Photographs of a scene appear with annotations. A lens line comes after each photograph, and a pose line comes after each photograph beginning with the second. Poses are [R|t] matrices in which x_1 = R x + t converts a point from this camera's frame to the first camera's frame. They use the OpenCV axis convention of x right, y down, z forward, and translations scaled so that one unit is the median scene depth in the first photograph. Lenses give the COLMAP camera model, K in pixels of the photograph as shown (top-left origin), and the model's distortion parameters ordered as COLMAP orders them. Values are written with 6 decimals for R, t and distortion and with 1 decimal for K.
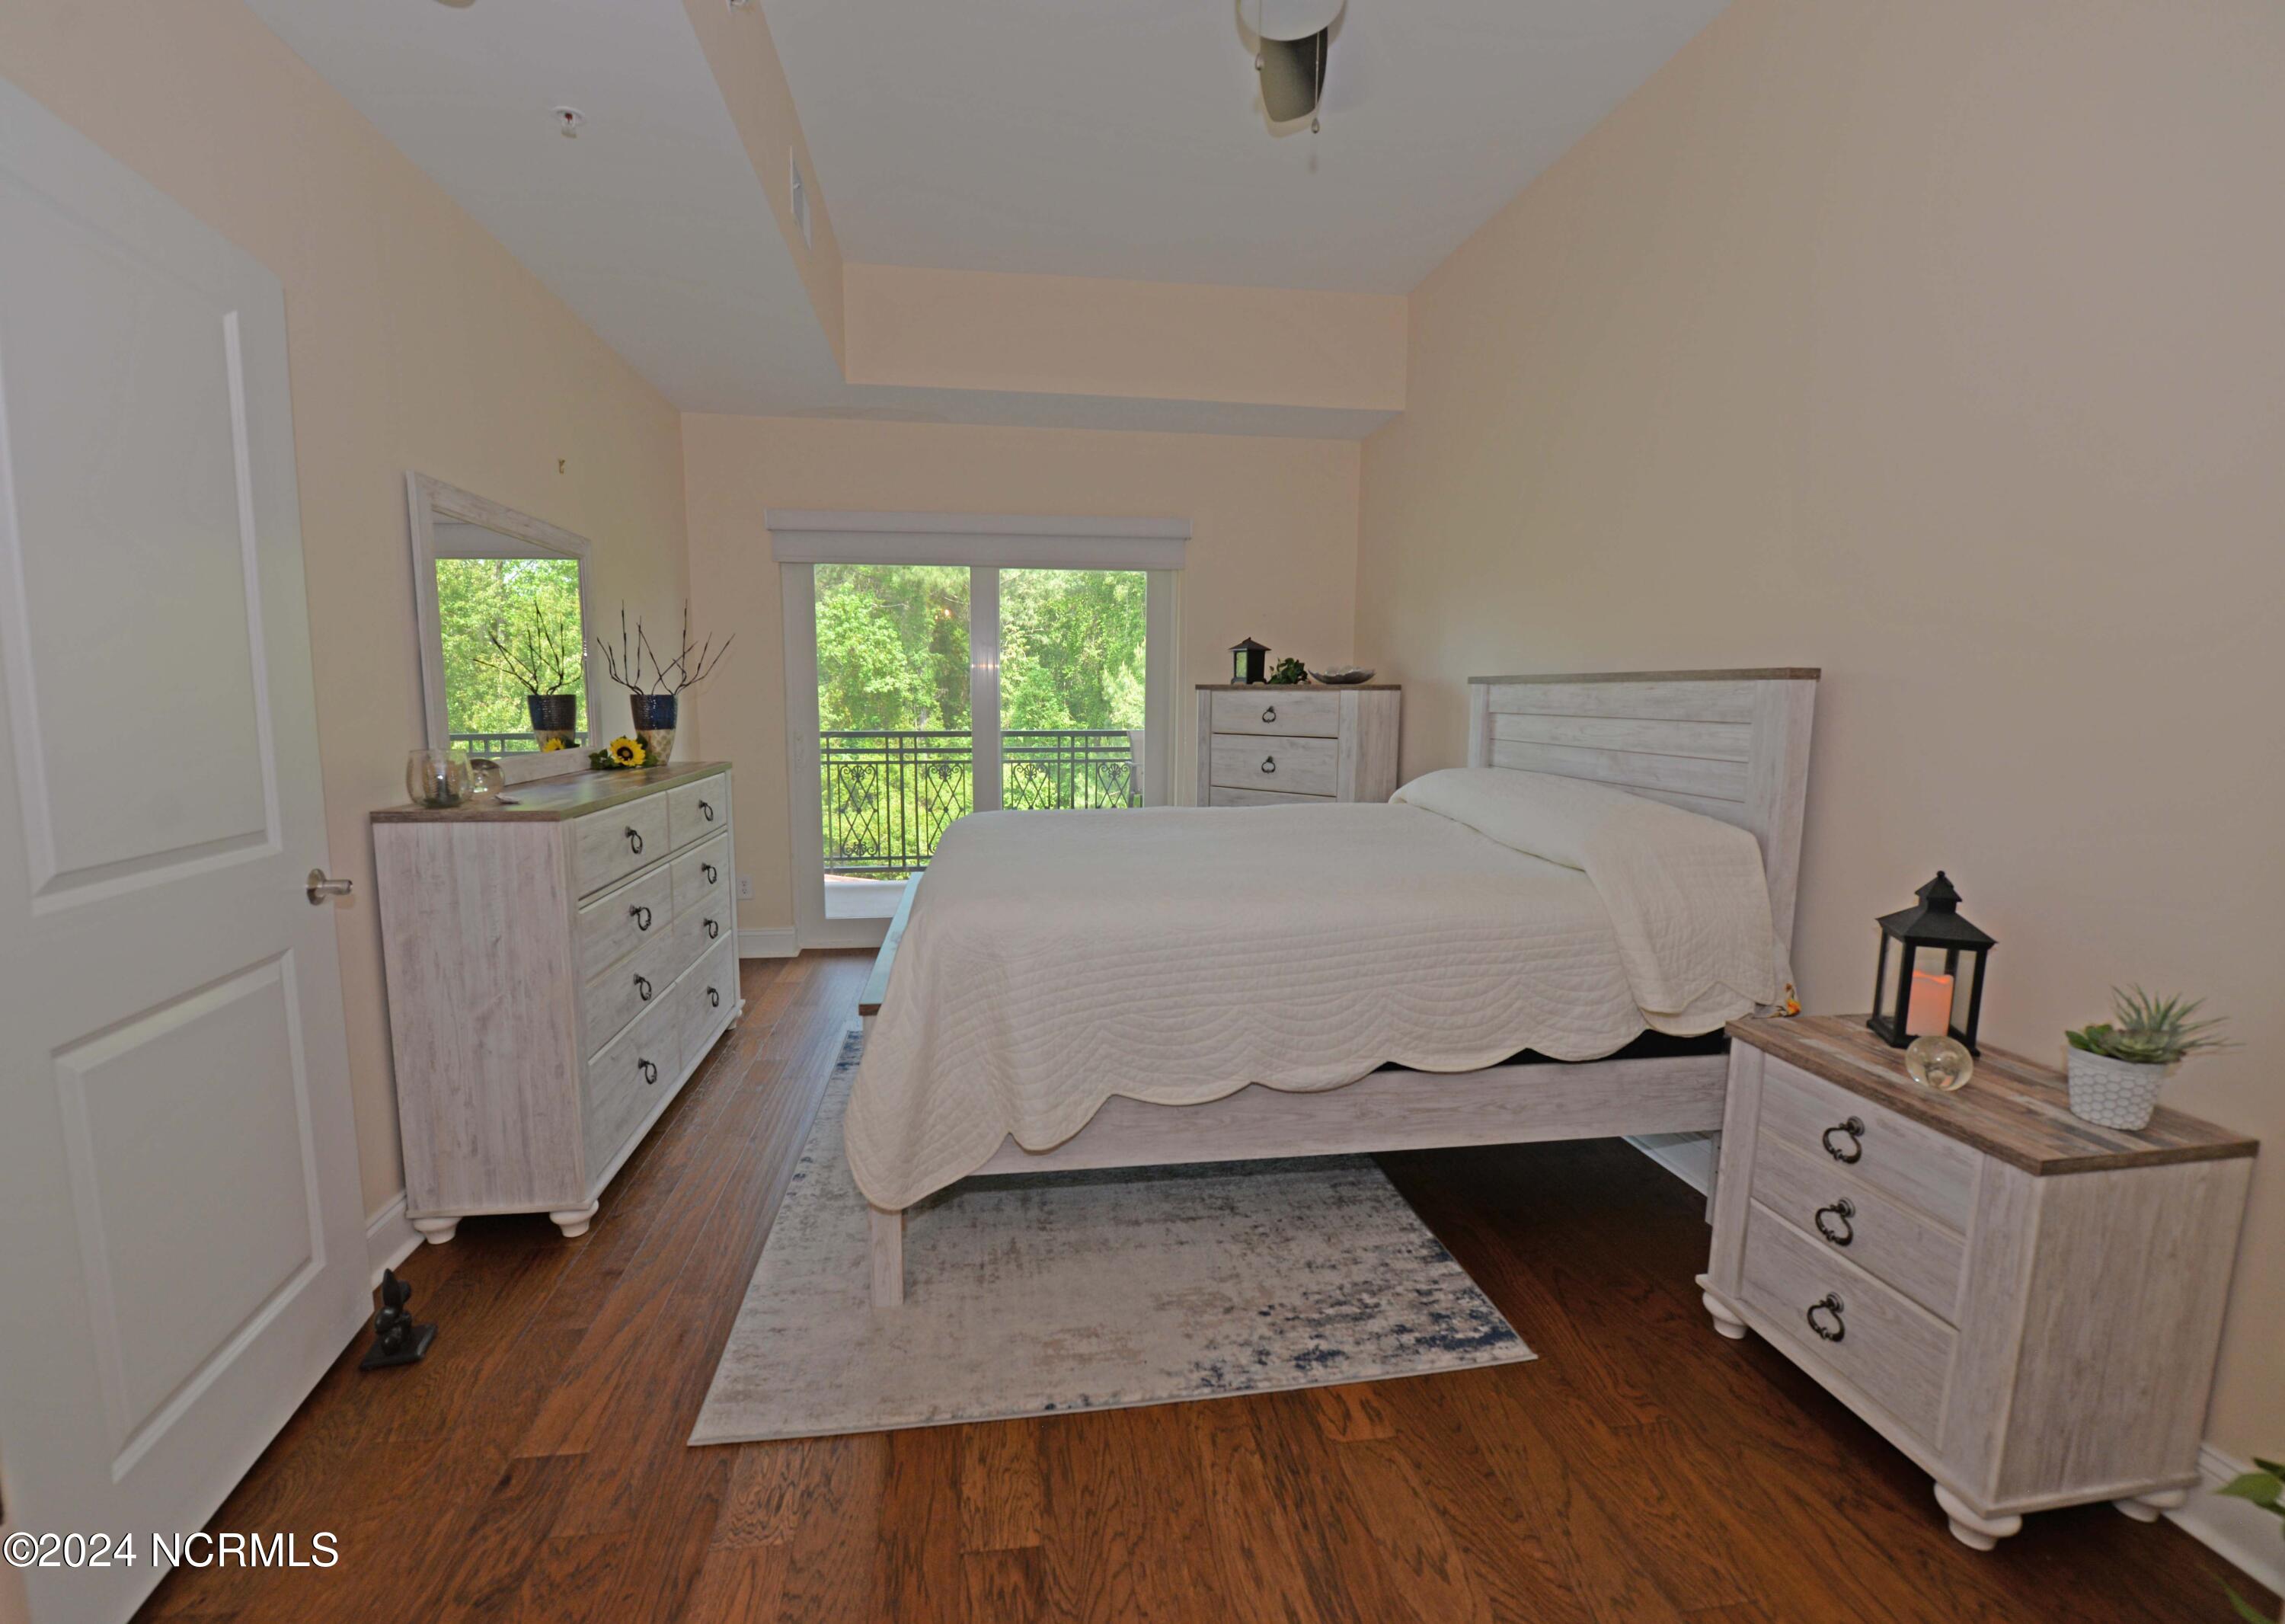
lens RADIAL K [[1007.0, 0, 1142.1], [0, 1007.0, 814.9], [0, 0, 1]] dist [-0.014324, -0.001400]
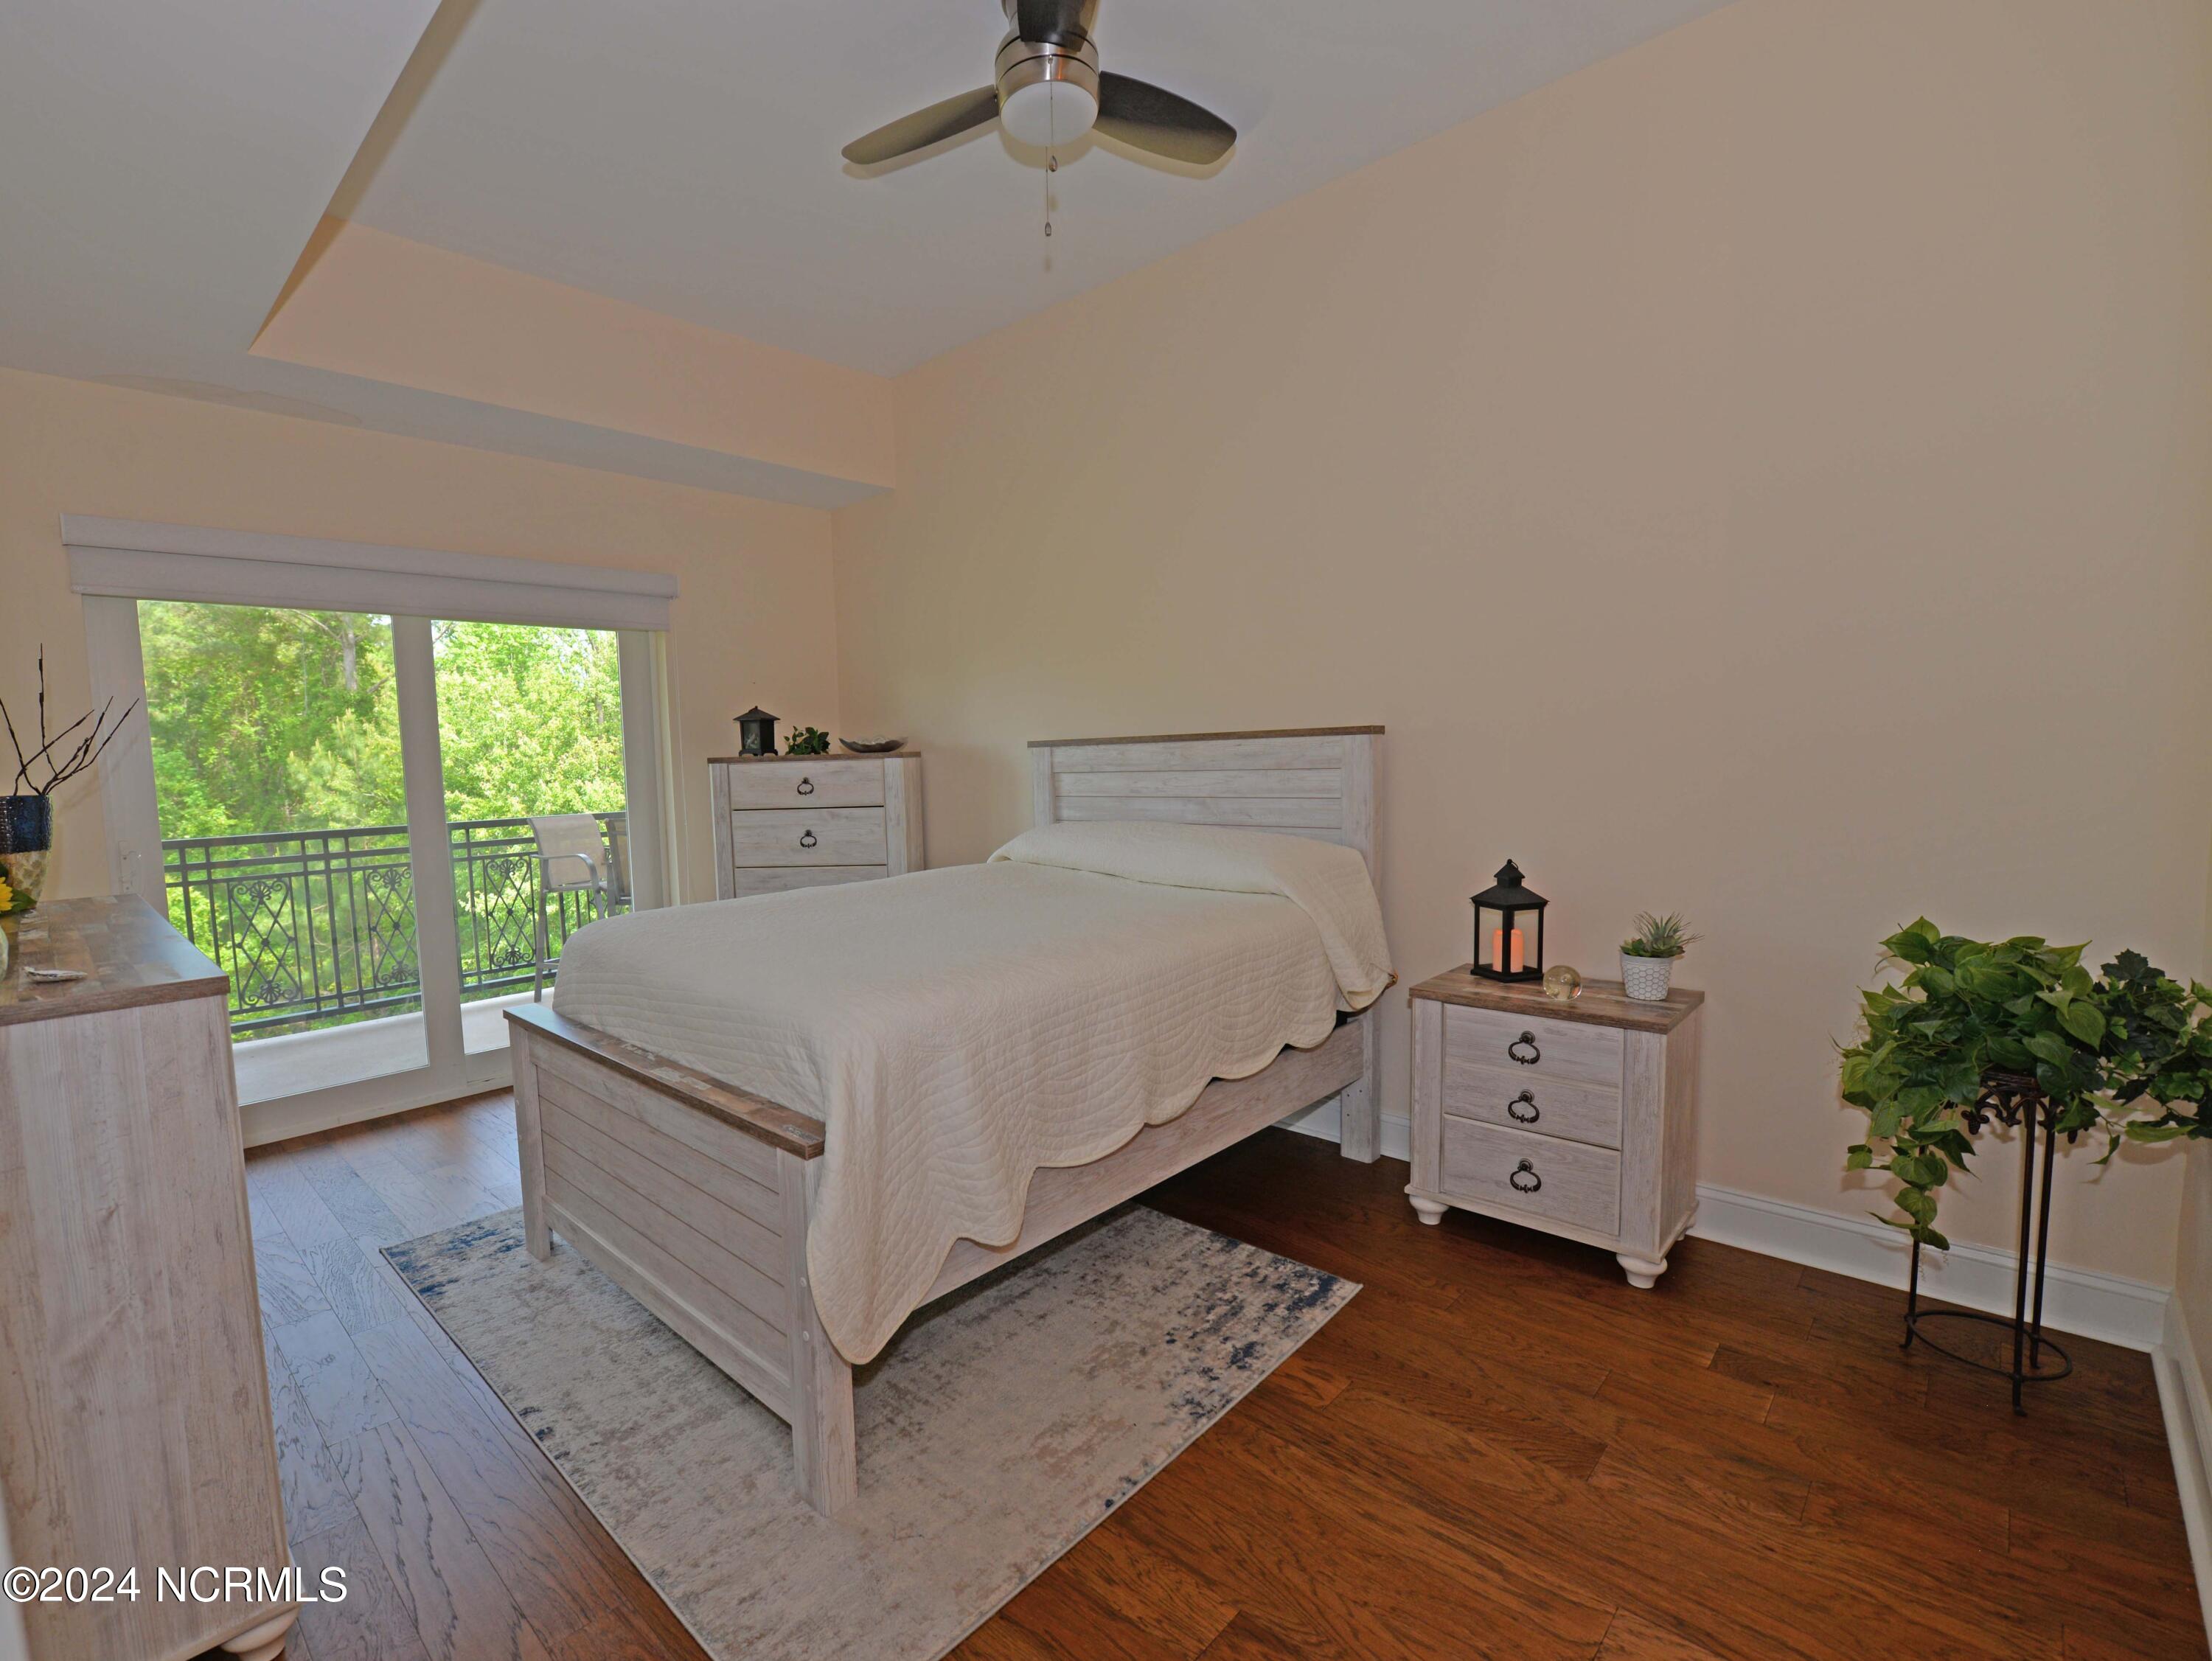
lens RADIAL K [[1014.0, 0, 1089.1], [0, 1014.0, 837.2], [0, 0, 1]] dist [-0.009764, -0.002430]
pose [[0.781507, -0.078590, 0.618927, -0.545216], [0.109127, 0.993960, -0.011582, -0.023875], [-0.614279, 0.076593, 0.785363, 0.176961]]
